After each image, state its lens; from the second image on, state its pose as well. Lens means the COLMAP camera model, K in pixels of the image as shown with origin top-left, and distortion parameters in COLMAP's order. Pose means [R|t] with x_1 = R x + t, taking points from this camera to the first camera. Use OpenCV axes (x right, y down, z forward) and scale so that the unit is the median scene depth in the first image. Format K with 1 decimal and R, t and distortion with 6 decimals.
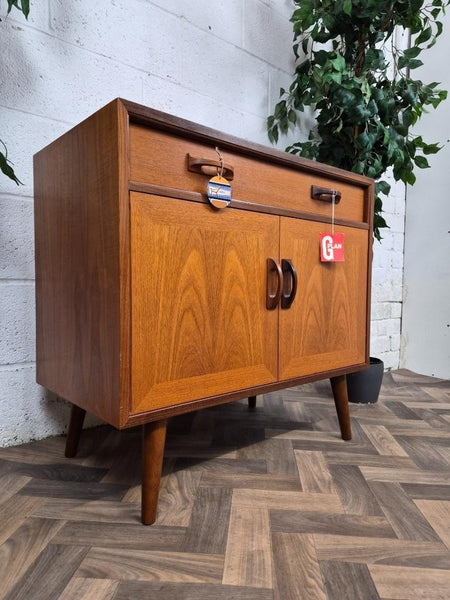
lens RADIAL K [[418.9, 0, 225.2], [0, 418.9, 301.7], [0, 0, 1]] dist [0.032711, -0.030689]
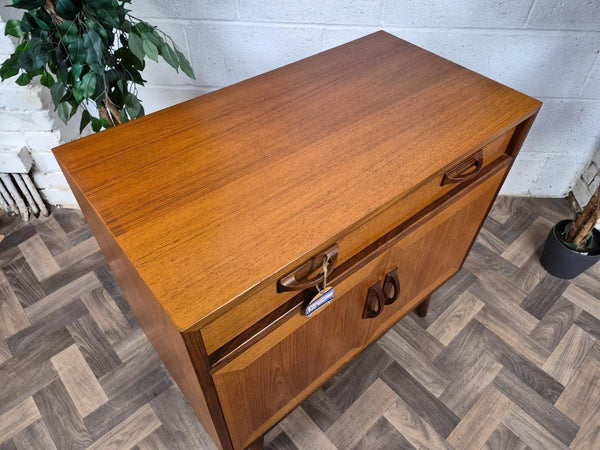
lens RADIAL K [[418.9, 0, 303.2], [0, 418.9, 224.3], [0, 0, 1]] dist [0.032711, -0.030689]
pose [[0.730622, 0.497556, -0.467578, 0.588696], [-0.042545, 0.716658, 0.696126, -0.749613], [0.681455, -0.488712, 0.544774, 0.295263]]
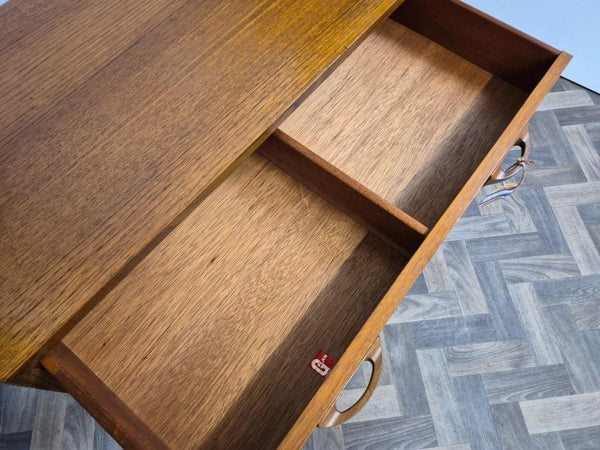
lens RADIAL K [[418.9, 0, 296.3], [0, 418.9, 220.8], [0, 0, 1]] dist [0.032711, -0.030689]
pose [[0.981090, -0.176577, 0.079268, 0.192736], [0.016905, 0.486147, 0.873714, -0.739504], [-0.192813, -0.855852, 0.479938, 0.553194]]
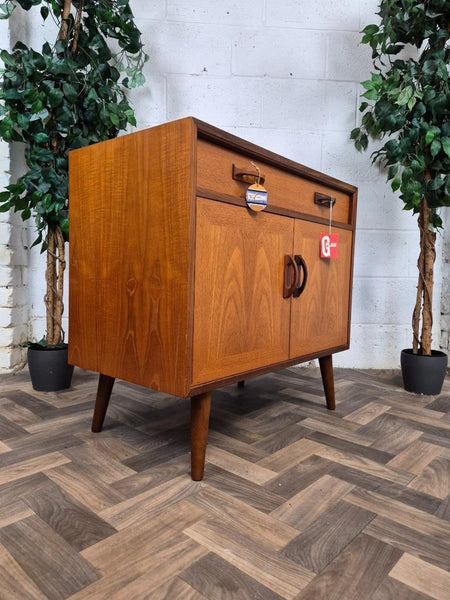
lens RADIAL K [[418.9, 0, 225.1], [0, 418.9, 297.5], [0, 0, 1]] dist [0.032711, -0.030689]
pose [[0.791068, 0.043826, -0.610156, 0.927932], [-0.041937, 0.998969, 0.017383, 0.012849], [0.610289, 0.011837, 0.792091, -0.180626]]
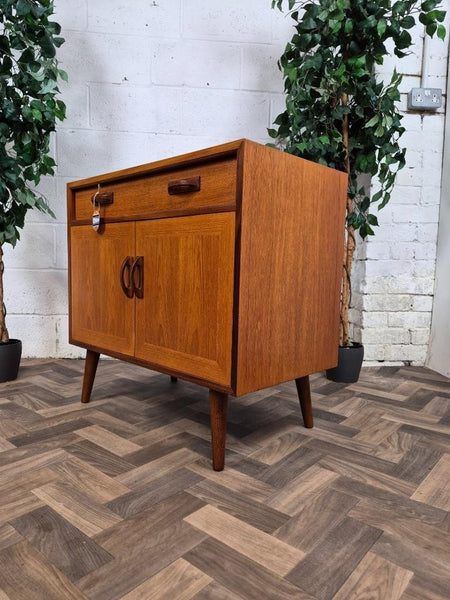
lens RADIAL K [[418.9, 0, 222.1], [0, 418.9, 300.6], [0, 0, 1]] dist [0.032711, -0.030689]
pose [[0.808781, 0.053961, -0.585629, 1.261827], [-0.038068, 0.998497, 0.039430, -0.014813], [0.586877, -0.009597, 0.809619, -0.116209]]
